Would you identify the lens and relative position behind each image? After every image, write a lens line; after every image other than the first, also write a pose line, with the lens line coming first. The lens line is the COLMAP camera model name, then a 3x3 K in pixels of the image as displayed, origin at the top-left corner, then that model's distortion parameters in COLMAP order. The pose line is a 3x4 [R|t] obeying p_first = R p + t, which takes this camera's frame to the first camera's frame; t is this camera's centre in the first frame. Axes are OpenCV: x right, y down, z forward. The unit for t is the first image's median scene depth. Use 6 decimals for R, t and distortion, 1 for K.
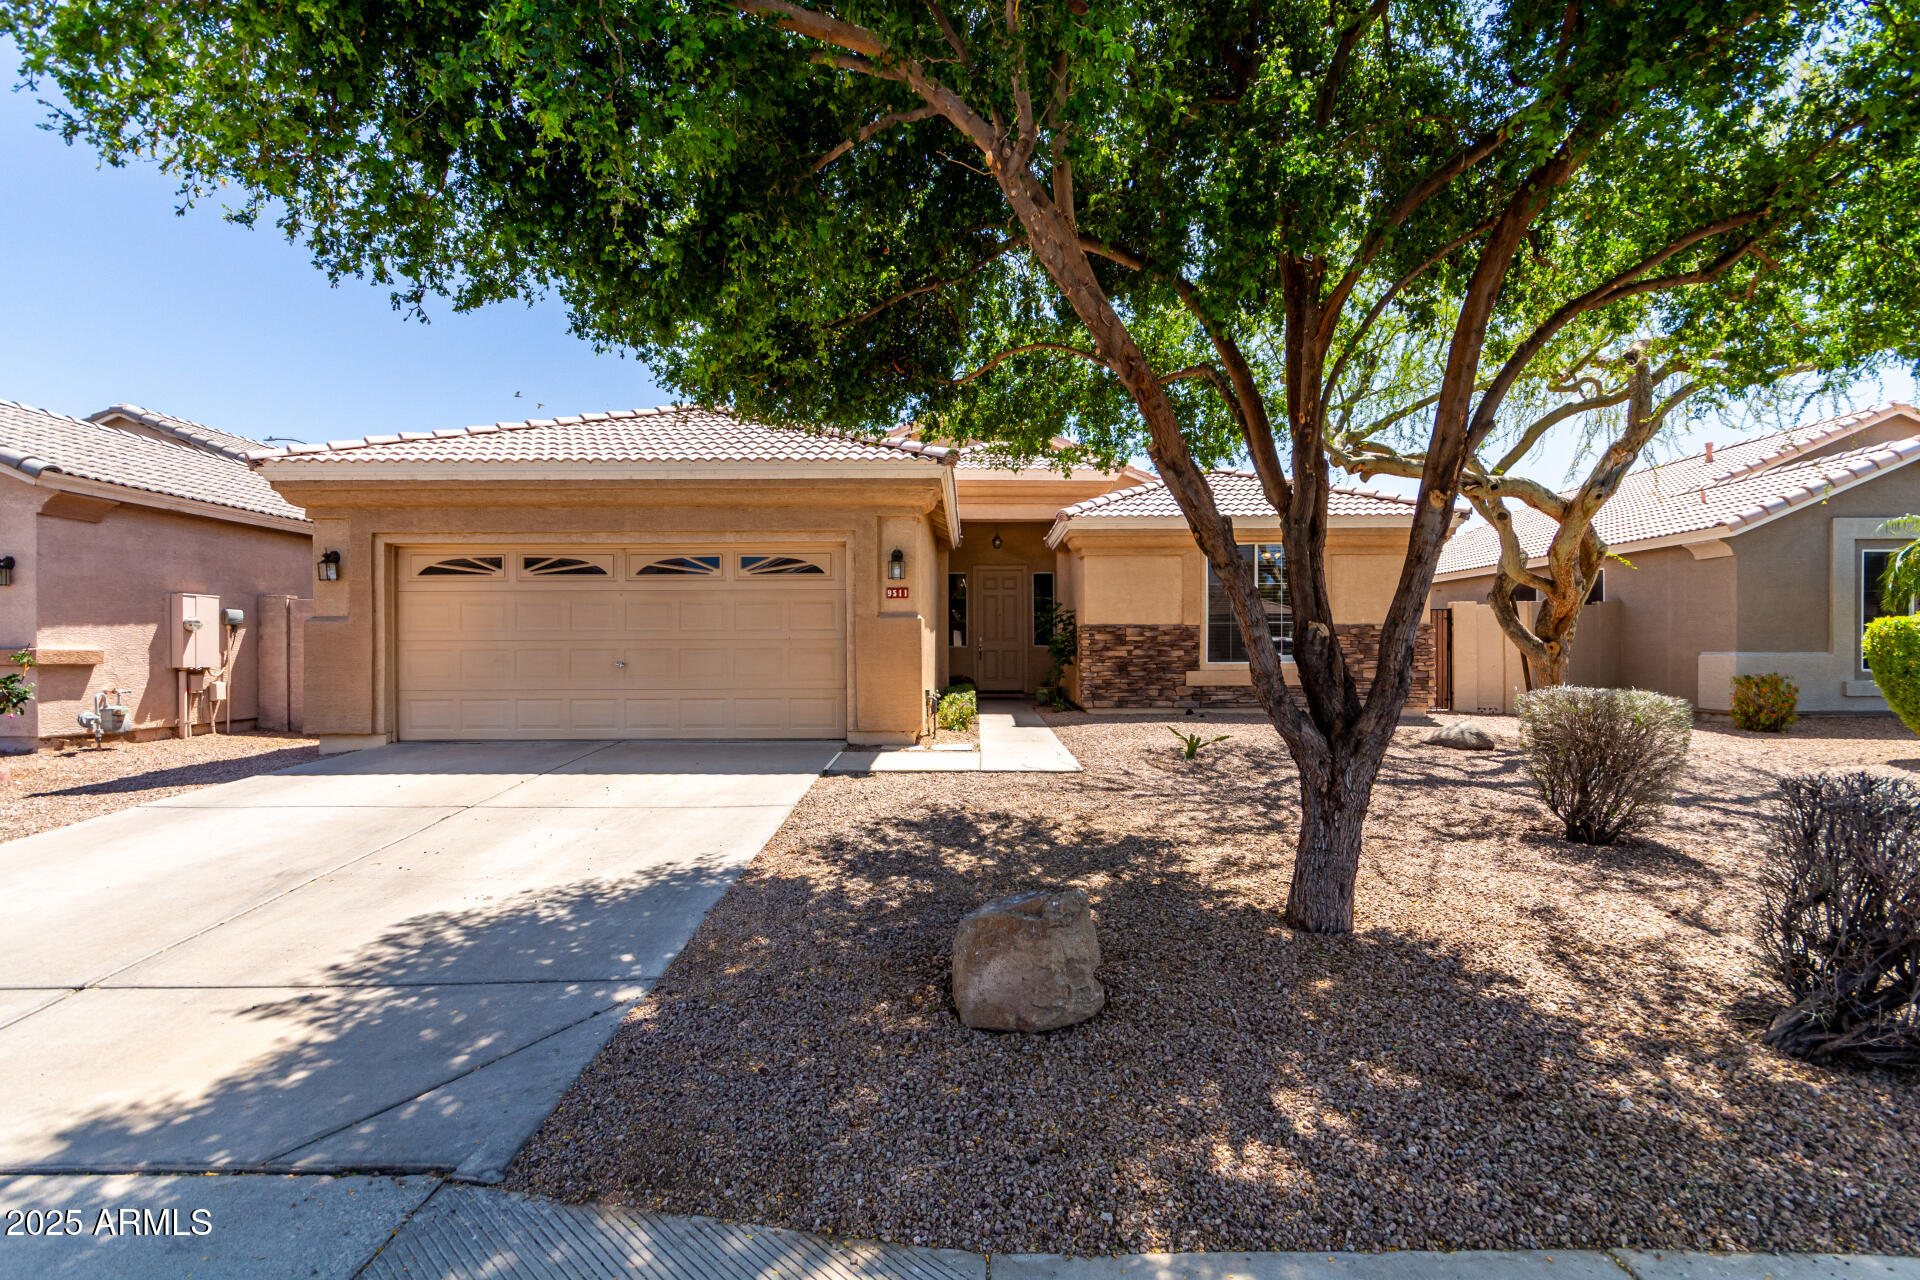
lens RADIAL K [[922.0, 0, 960.0], [0, 922.0, 640.0], [0, 0, 1]] dist [0.002618, 0.000263]
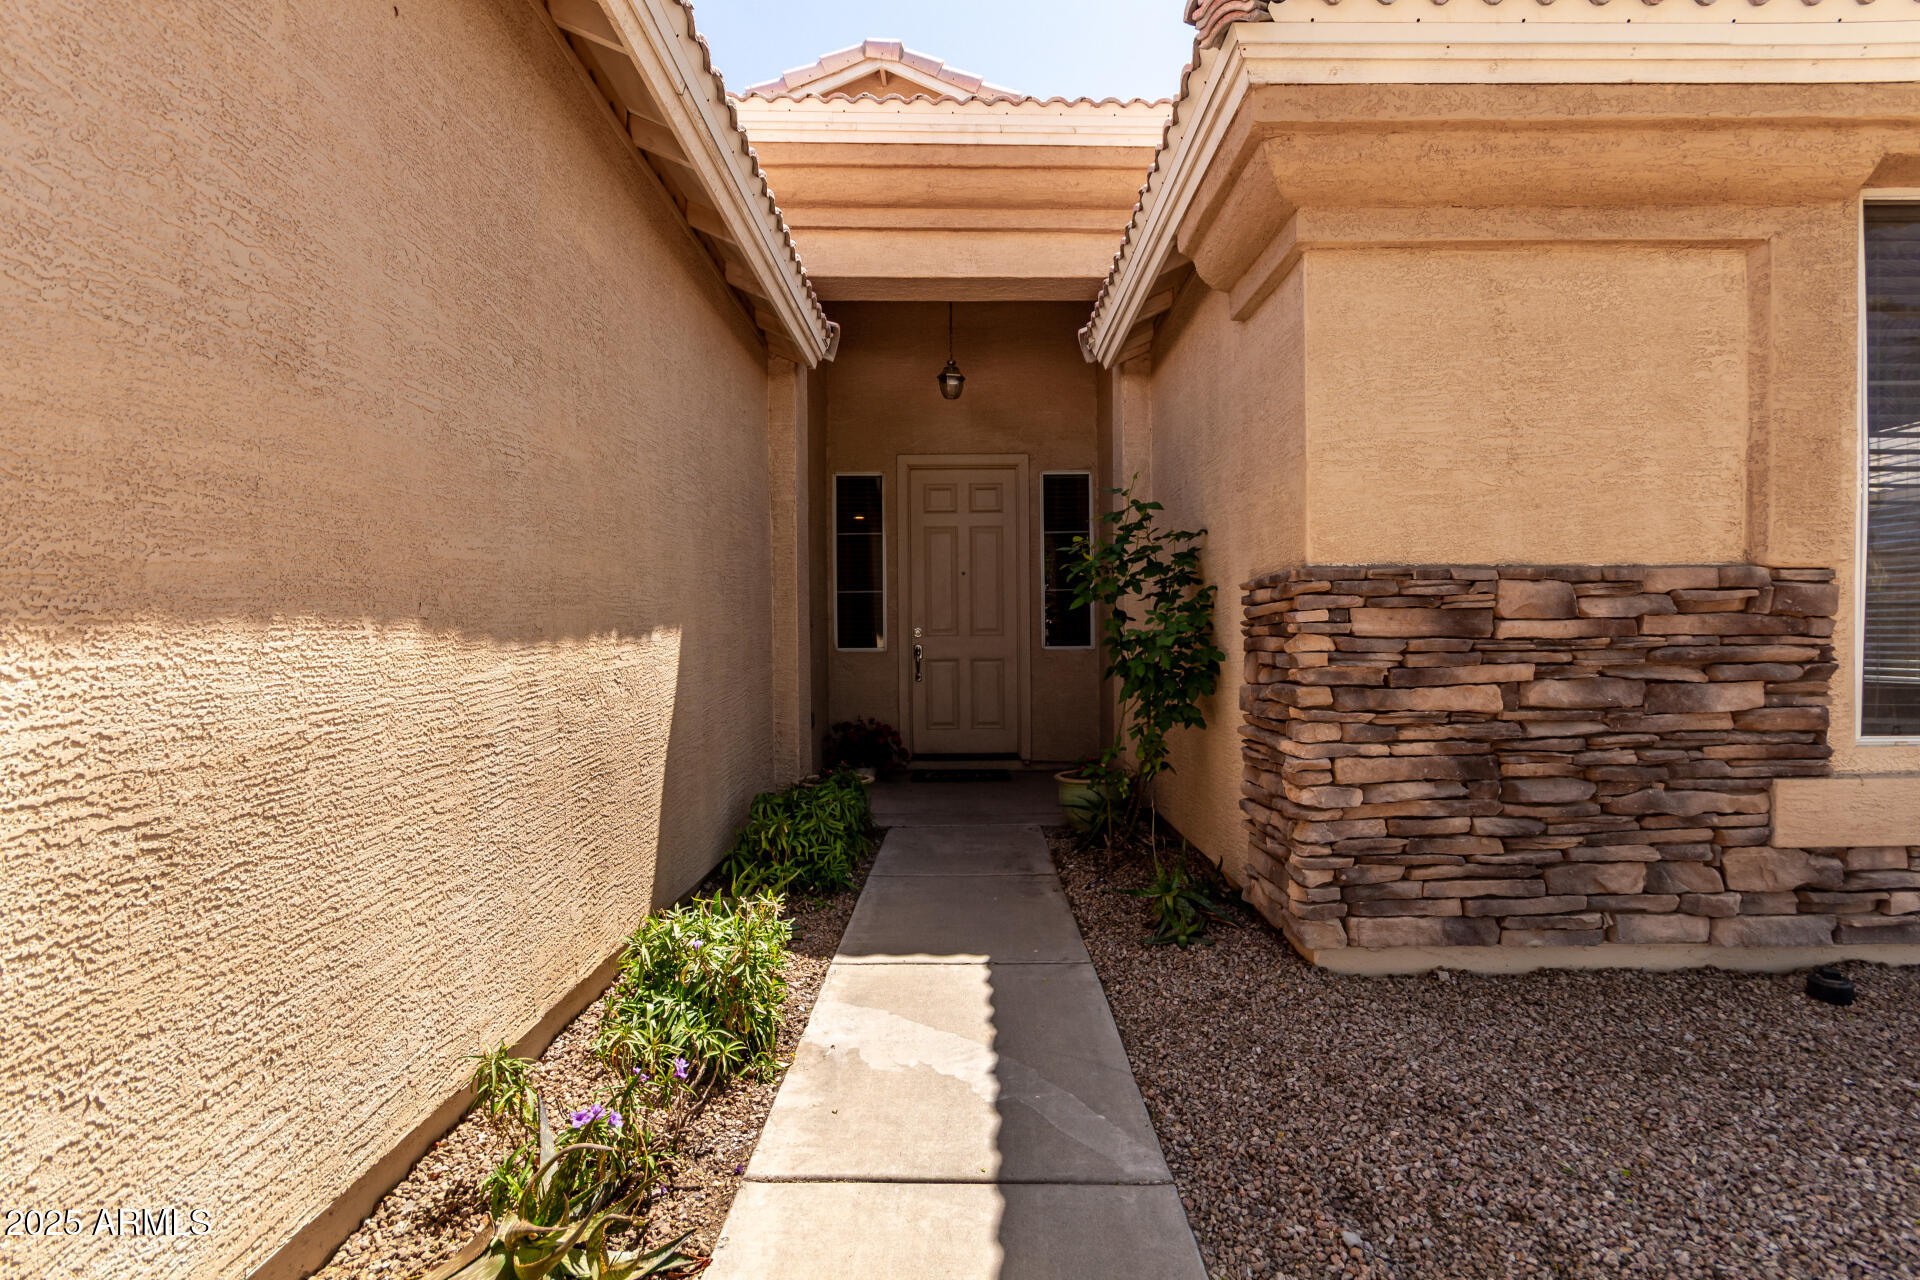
lens RADIAL K [[922.0, 0, 960.0], [0, 922.0, 640.0], [0, 0, 1]] dist [0.002618, 0.000263]
pose [[0.999303, -0.003850, 0.037136, 0.045813], [0.003638, 0.999977, 0.005772, -0.000907], [-0.037157, -0.005633, 0.999294, 0.787867]]
